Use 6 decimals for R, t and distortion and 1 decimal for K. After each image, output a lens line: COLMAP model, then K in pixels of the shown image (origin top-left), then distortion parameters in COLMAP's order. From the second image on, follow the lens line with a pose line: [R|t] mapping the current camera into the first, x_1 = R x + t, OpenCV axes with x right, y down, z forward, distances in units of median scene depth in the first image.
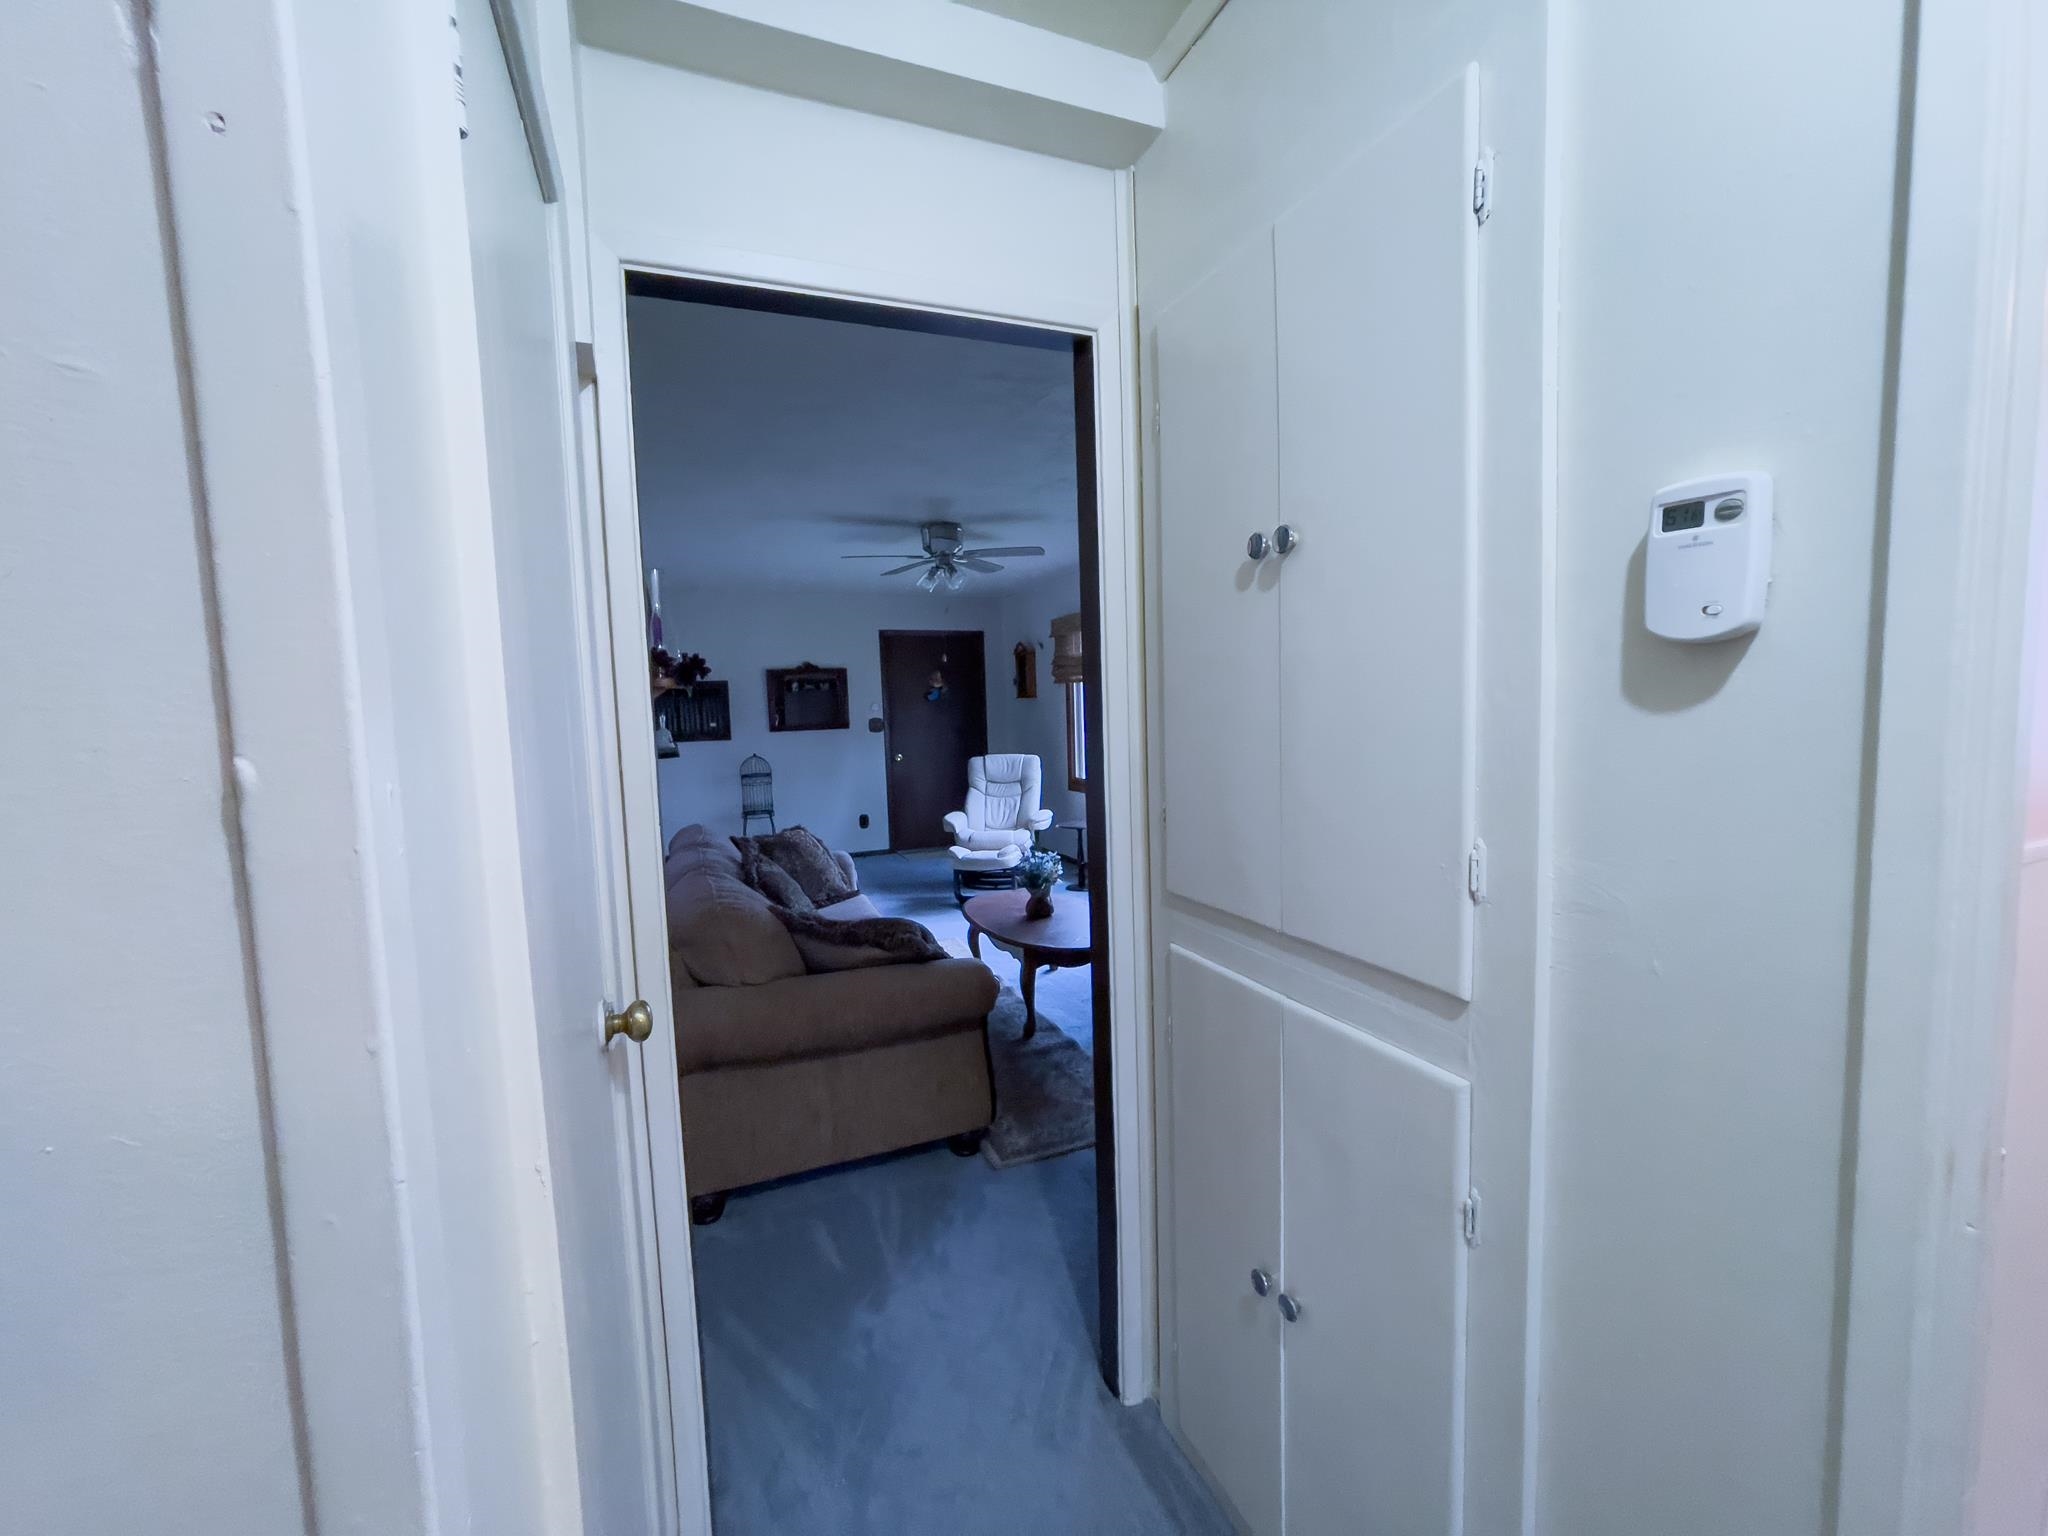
lens RADIAL K [[826.5, 0, 1040.8], [0, 826.5, 753.5], [0, 0, 1]] dist [-0.006534, -0.000722]
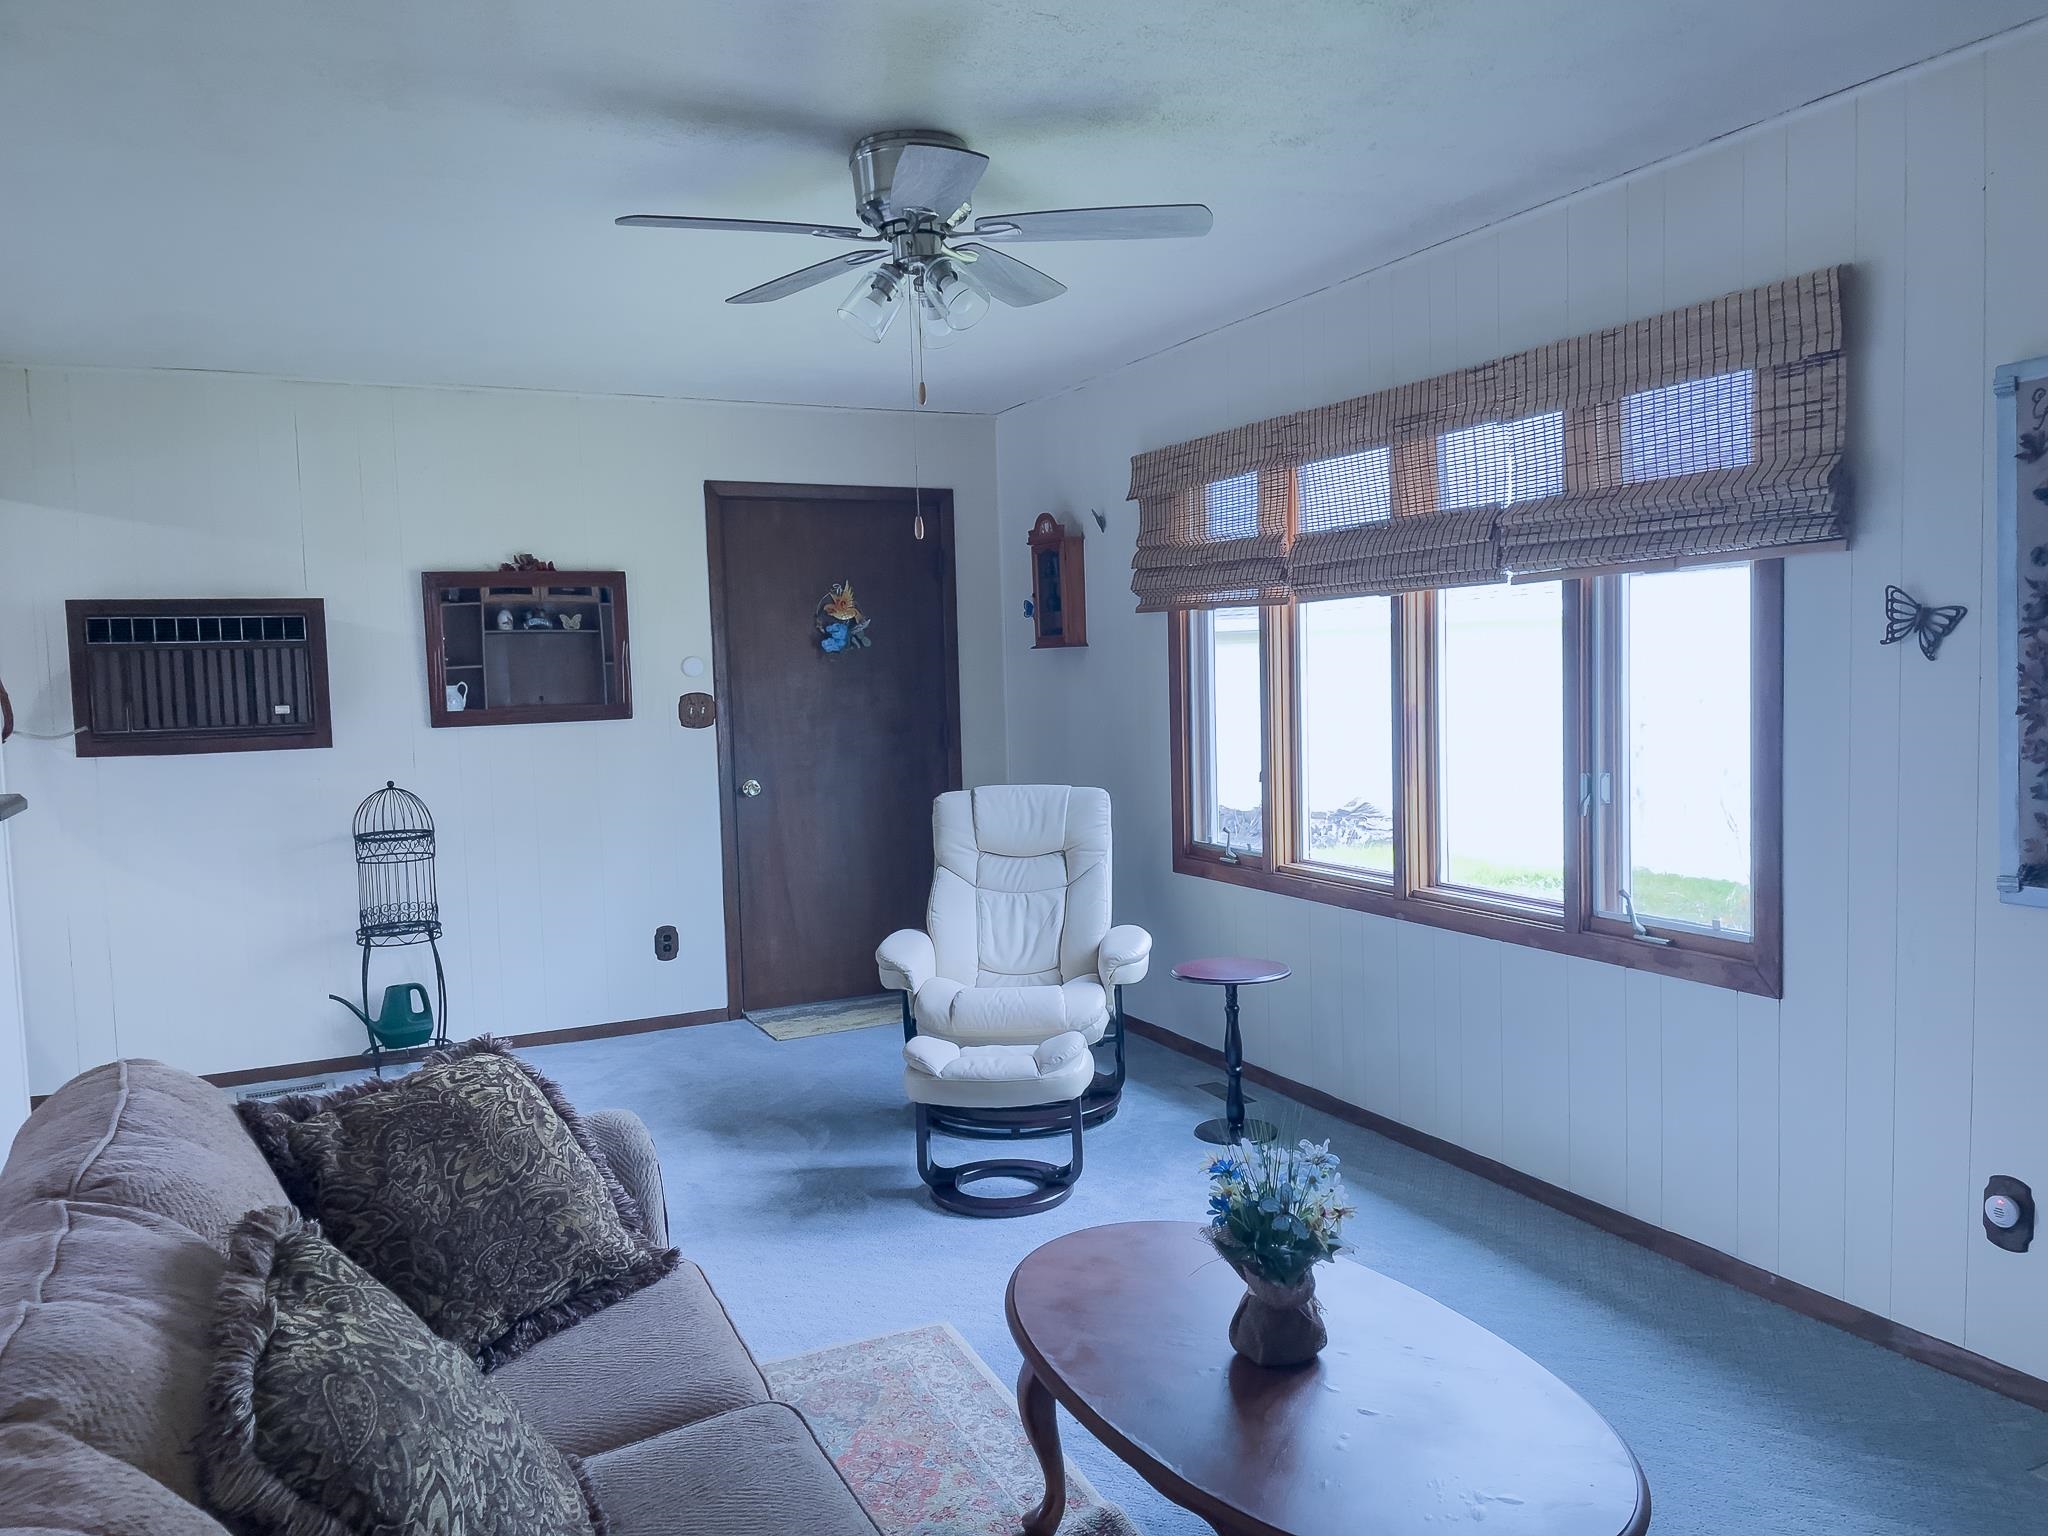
lens RADIAL K [[1535.4, 0, 1033.2], [0, 1535.4, 756.9], [0, 0, 1]] dist [0.069990, -0.064335]
pose [[0.999433, 0.002816, 0.033538, -0.060846], [-0.002893, 0.999993, 0.002231, -0.014210], [-0.033531, -0.002327, 0.999435, 0.237581]]
